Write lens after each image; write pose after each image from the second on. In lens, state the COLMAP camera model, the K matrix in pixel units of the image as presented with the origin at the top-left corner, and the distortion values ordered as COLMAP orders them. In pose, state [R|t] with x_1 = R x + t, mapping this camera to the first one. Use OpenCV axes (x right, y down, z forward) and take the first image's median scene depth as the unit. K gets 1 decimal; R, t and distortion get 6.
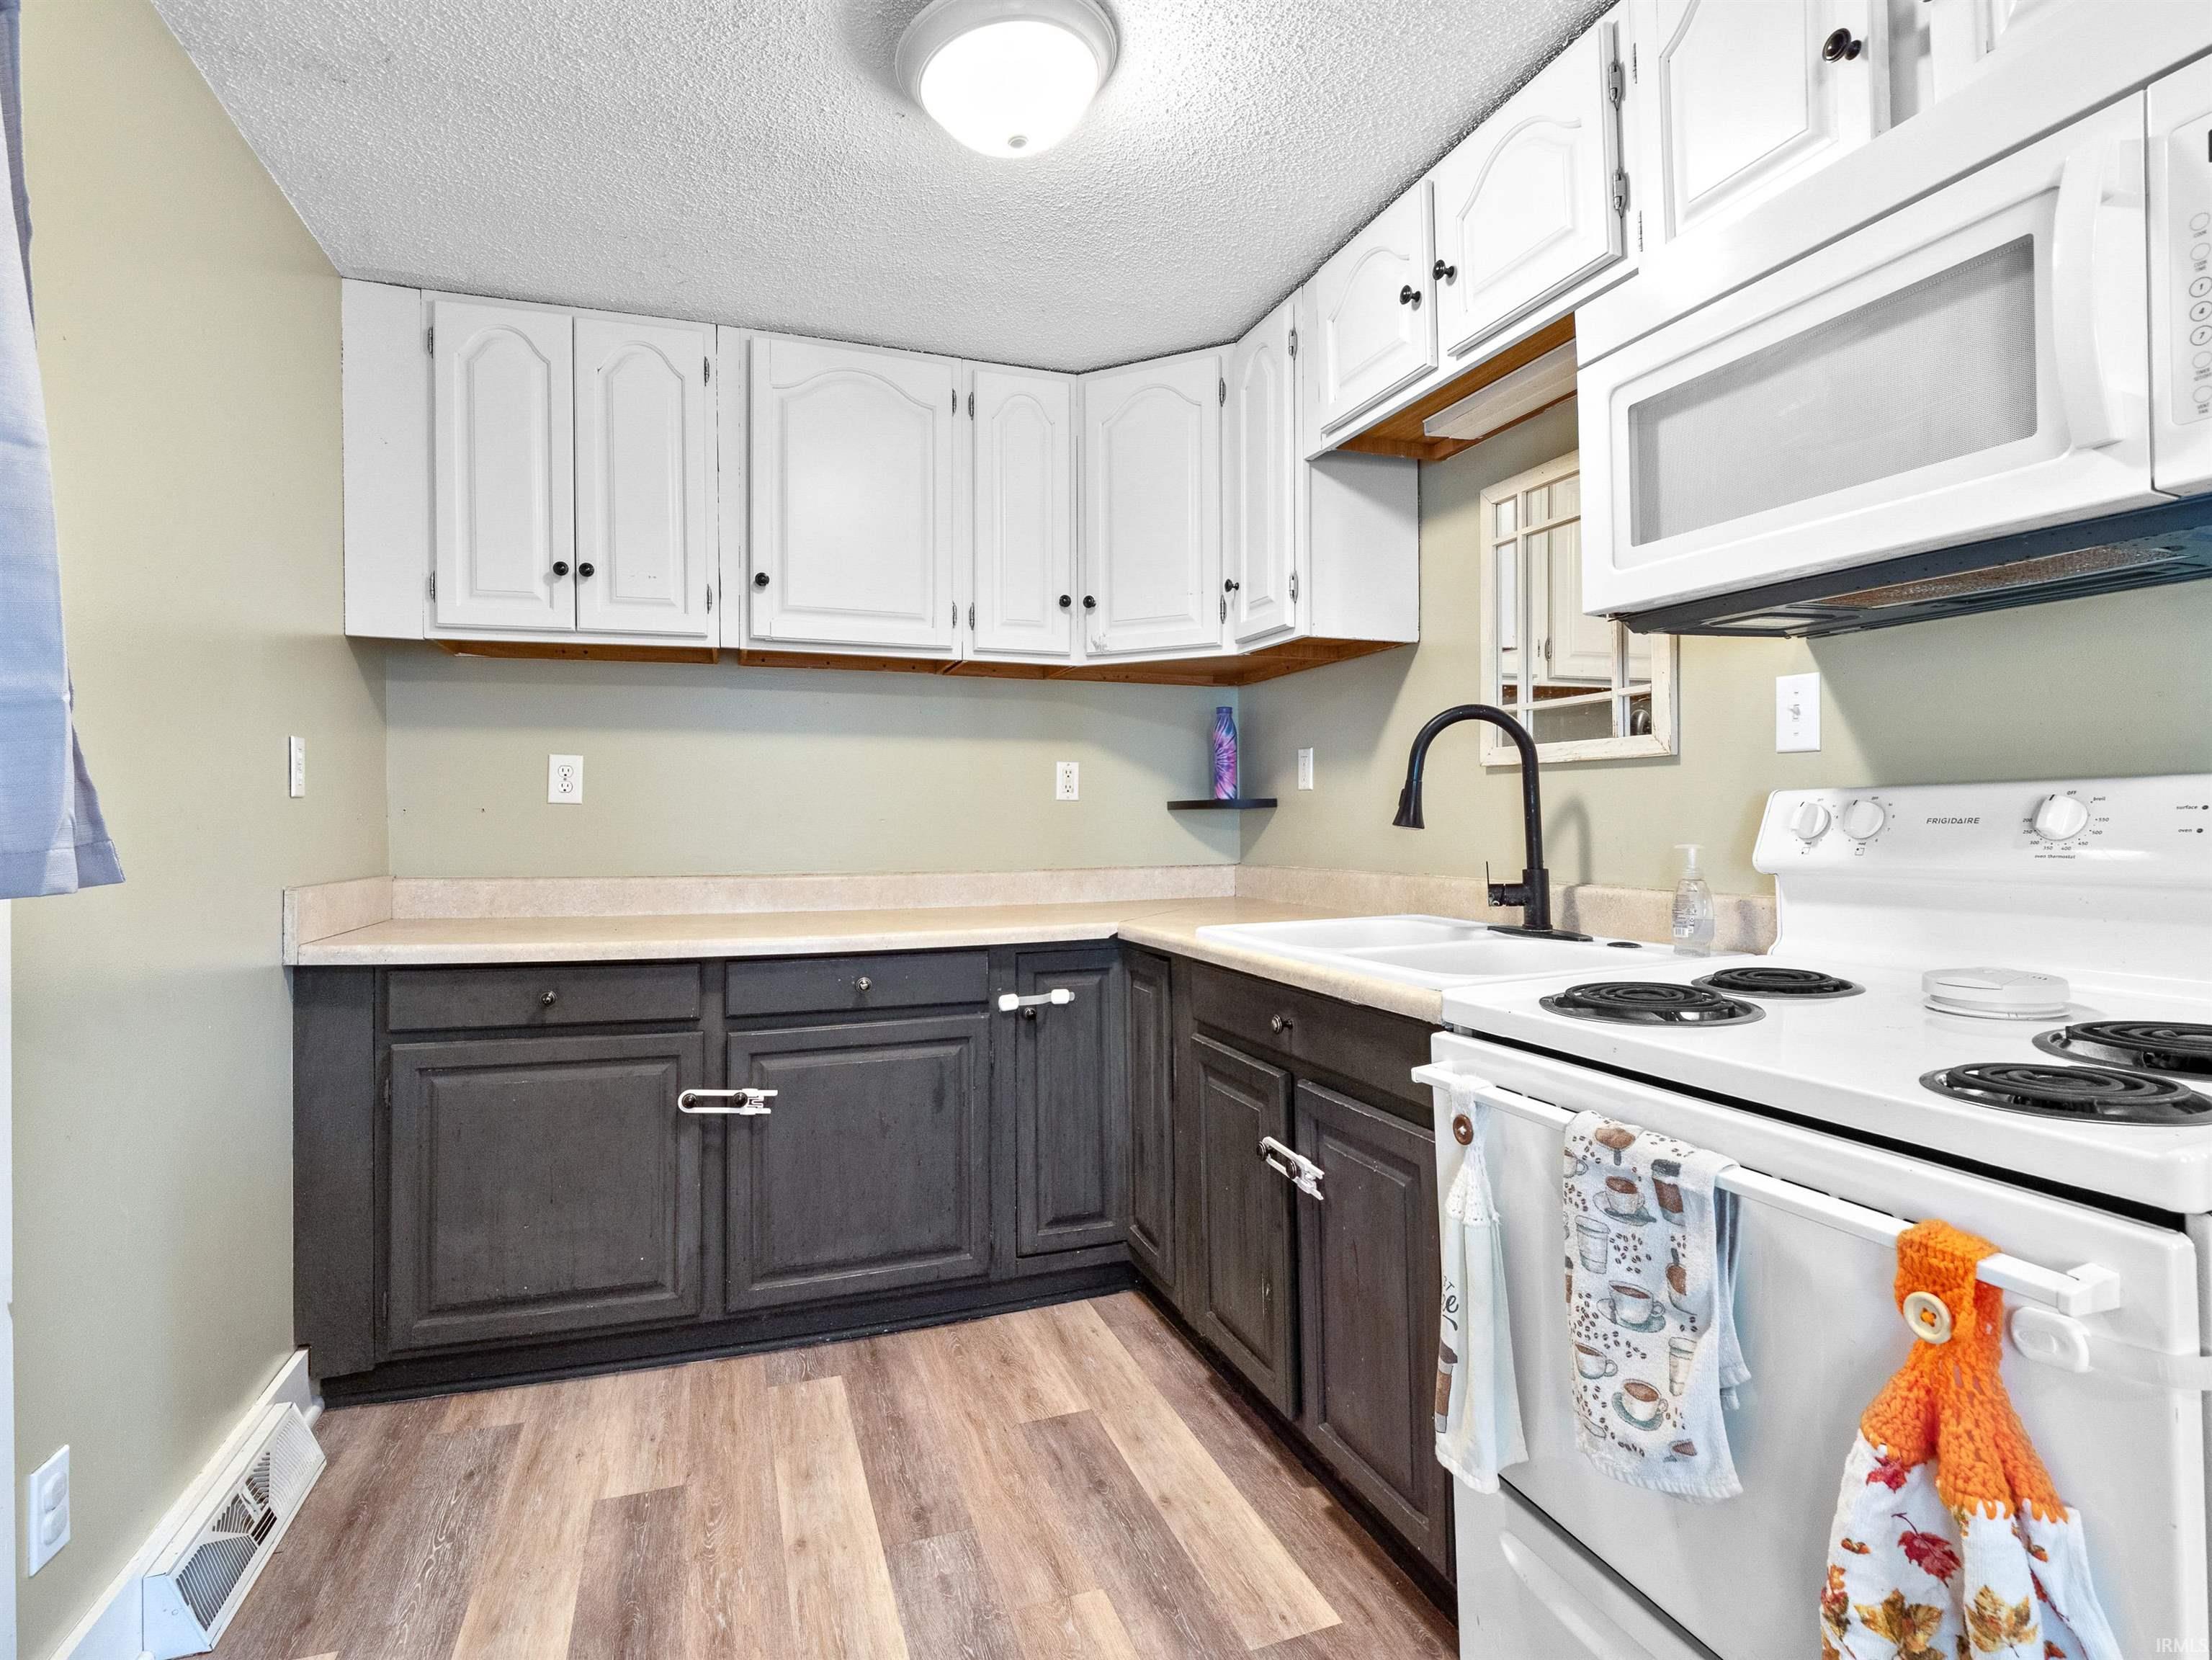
lens RADIAL K [[1102.9, 0, 1113.2], [0, 1102.9, 811.3], [0, 0, 1]] dist [-0.005000, -0.005197]
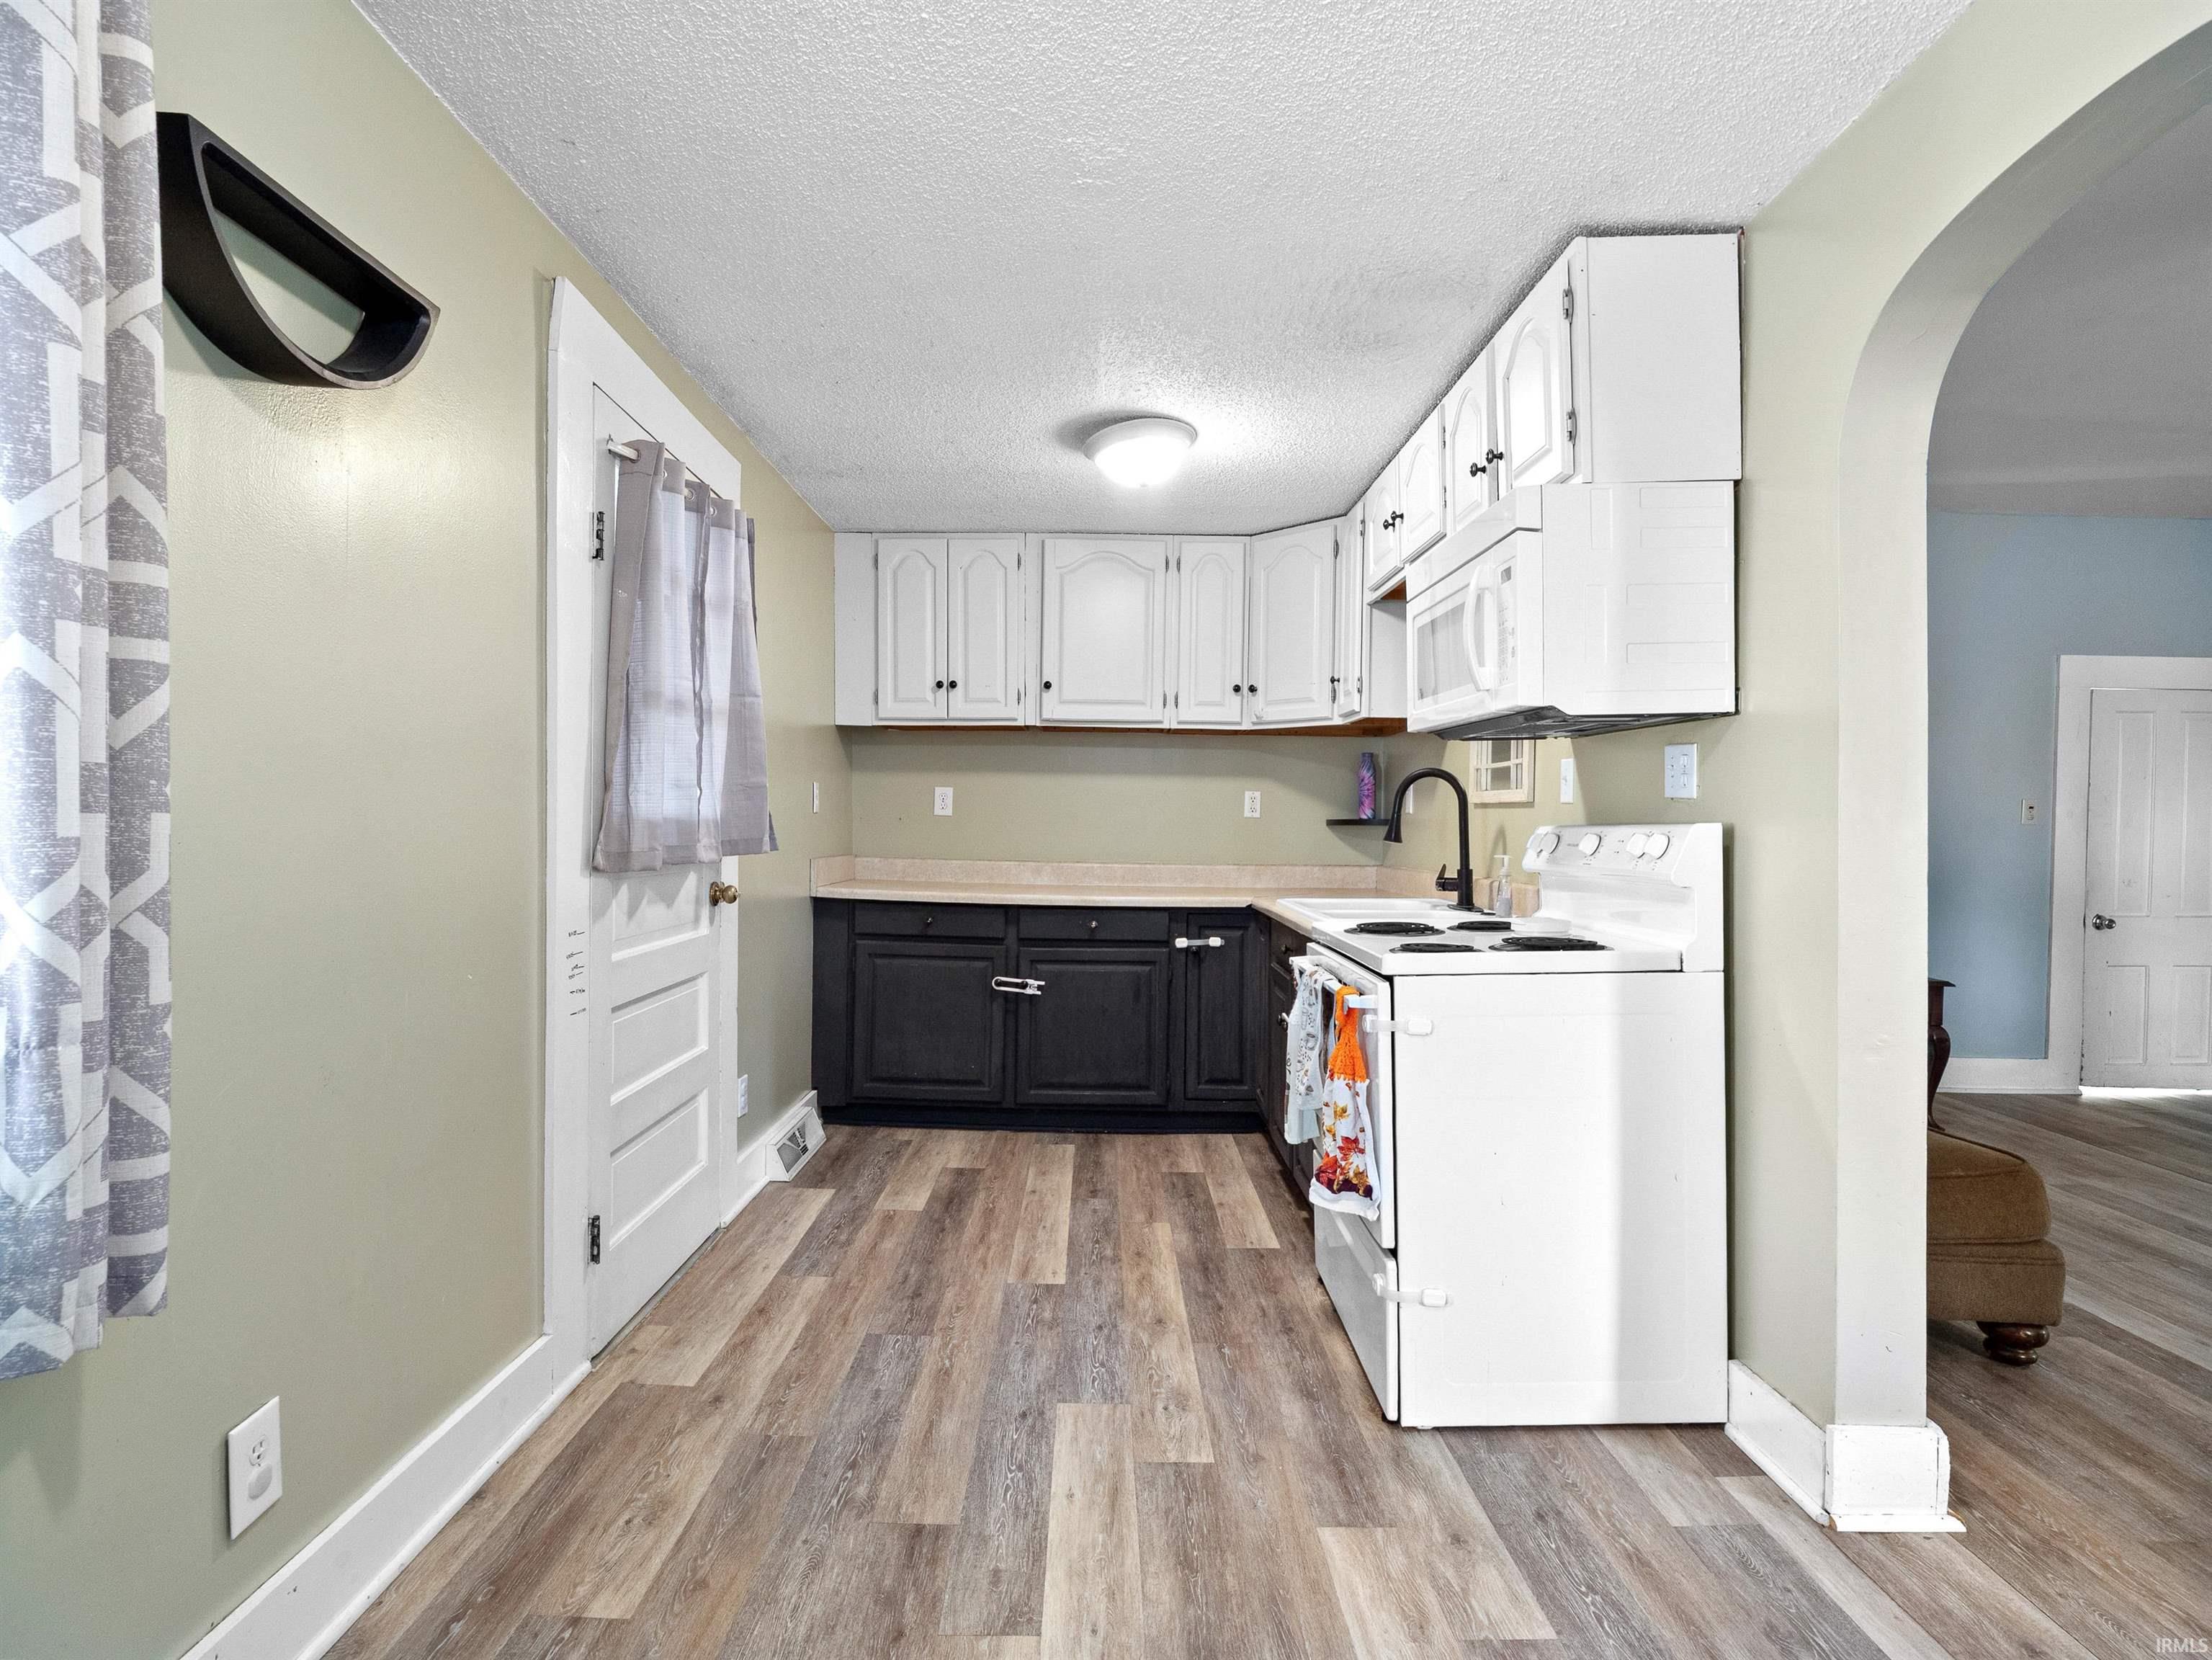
lens RADIAL K [[1102.9, 0, 1102.6], [0, 1102.9, 837.1], [0, 0, 1]] dist [-0.005000, -0.005197]
pose [[0.941761, 0.022789, -0.335510, 0.355431], [-0.015643, 0.999590, 0.023986, -0.021665], [0.335919, -0.017340, 0.941731, -0.603776]]
